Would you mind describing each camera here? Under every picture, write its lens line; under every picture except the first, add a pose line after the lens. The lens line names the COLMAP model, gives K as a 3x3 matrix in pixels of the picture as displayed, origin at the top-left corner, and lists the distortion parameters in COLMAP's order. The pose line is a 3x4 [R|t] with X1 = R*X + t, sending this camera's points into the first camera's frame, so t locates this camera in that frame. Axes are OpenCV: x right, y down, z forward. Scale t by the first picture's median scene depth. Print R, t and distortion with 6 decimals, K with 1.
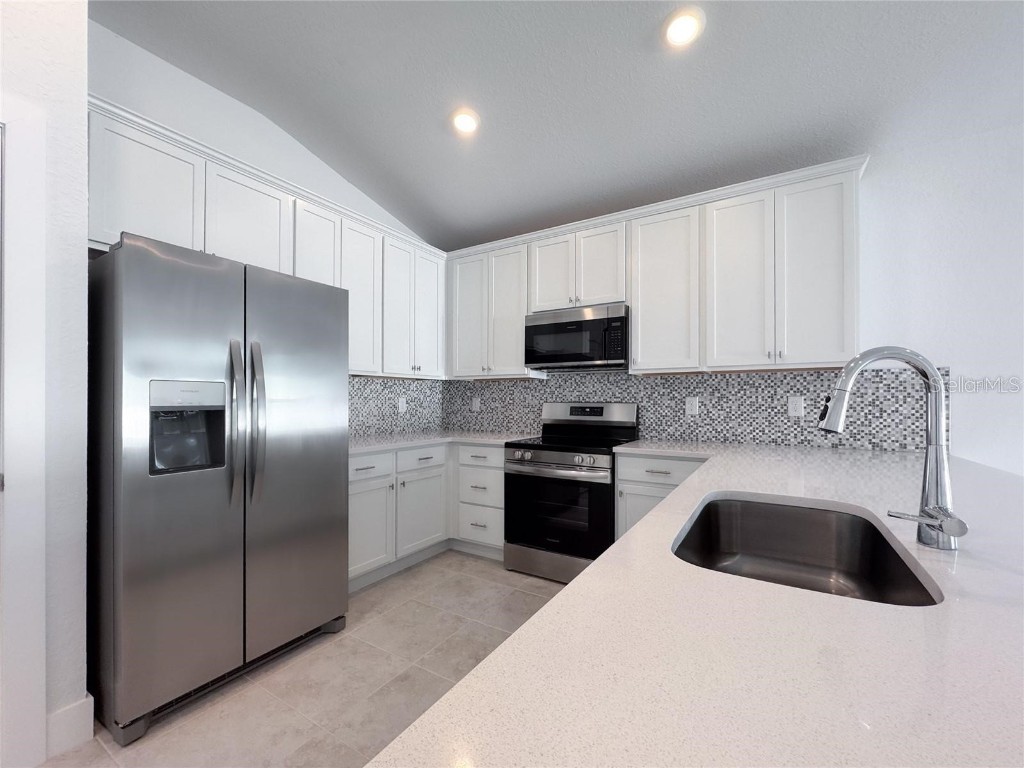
lens RADIAL K [[414.9, 0, 505.1], [0, 414.9, 403.3], [0, 0, 1]] dist [-0.007977, 0.001034]
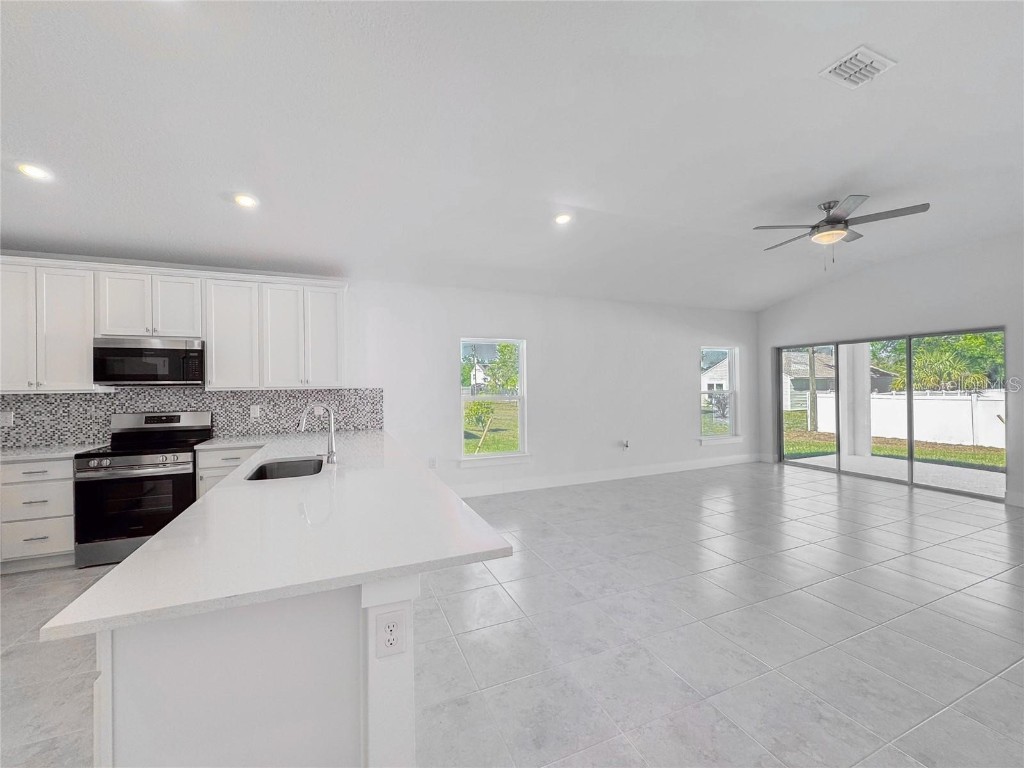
lens RADIAL K [[414.9, 0, 508.3], [0, 414.9, 383.5], [0, 0, 1]] dist [-0.007977, 0.001034]
pose [[0.564531, -0.006310, 0.825388, -0.252222], [0.016351, 0.999860, -0.003540, -0.071410], [-0.825250, 0.015494, 0.564555, -0.572502]]
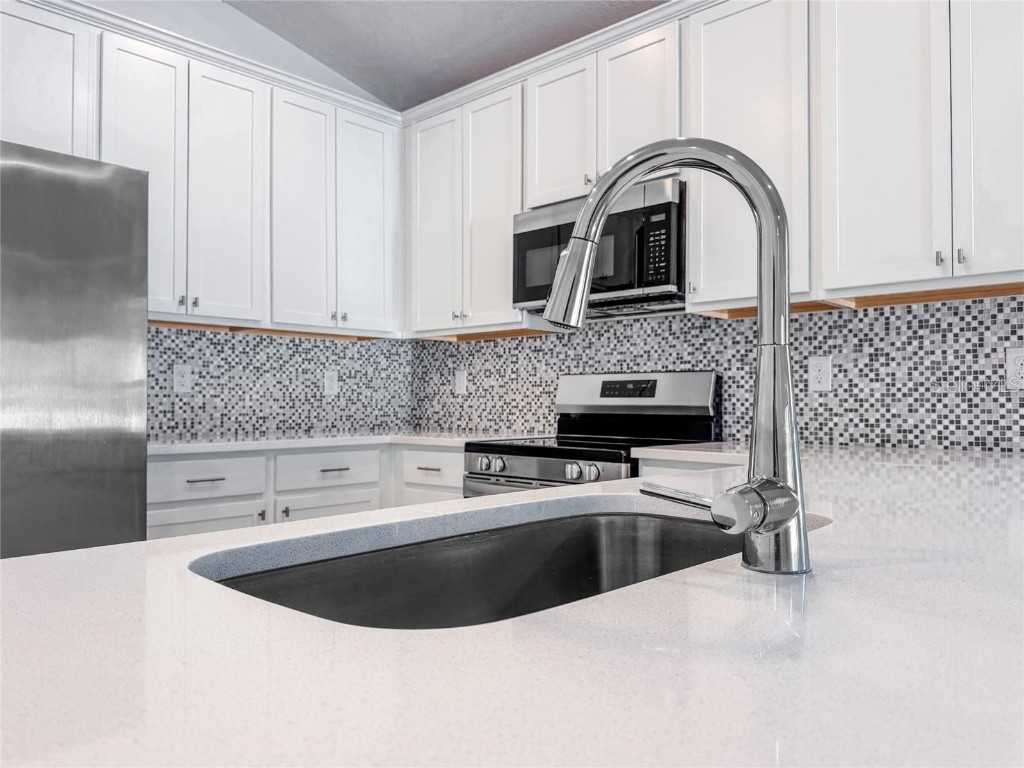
lens RADIAL K [[744.5, 0, 532.5], [0, 744.5, 399.9], [0, 0, 1]] dist [0.059817, -0.054729]
pose [[0.982449, 0.000400, -0.186530, 0.274983], [-0.002831, 0.999915, -0.012766, 0.049907], [0.186509, 0.013069, 0.982366, 0.038719]]
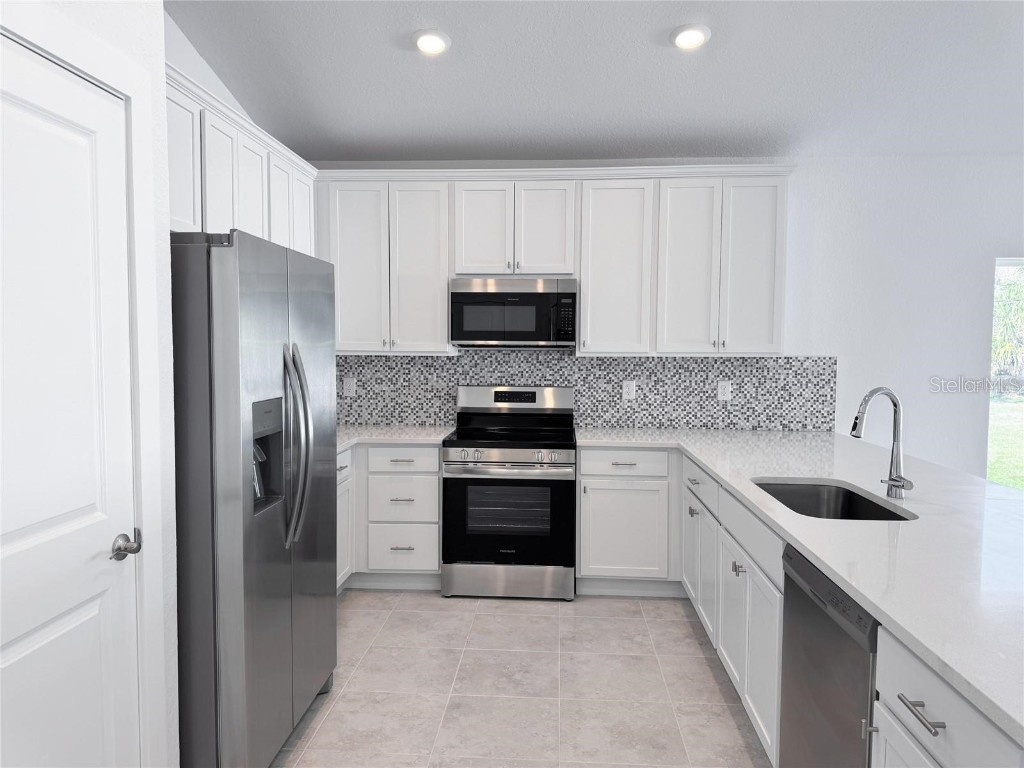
lens RADIAL K [[744.5, 0, 484.5], [0, 744.5, 382.1], [0, 0, 1]] dist [0.059817, -0.054729]
pose [[0.881183, -0.021300, 0.472294, -0.608636], [-0.003194, 0.998694, 0.051000, -0.093465], [-0.472764, -0.046449, 0.879964, -0.303872]]
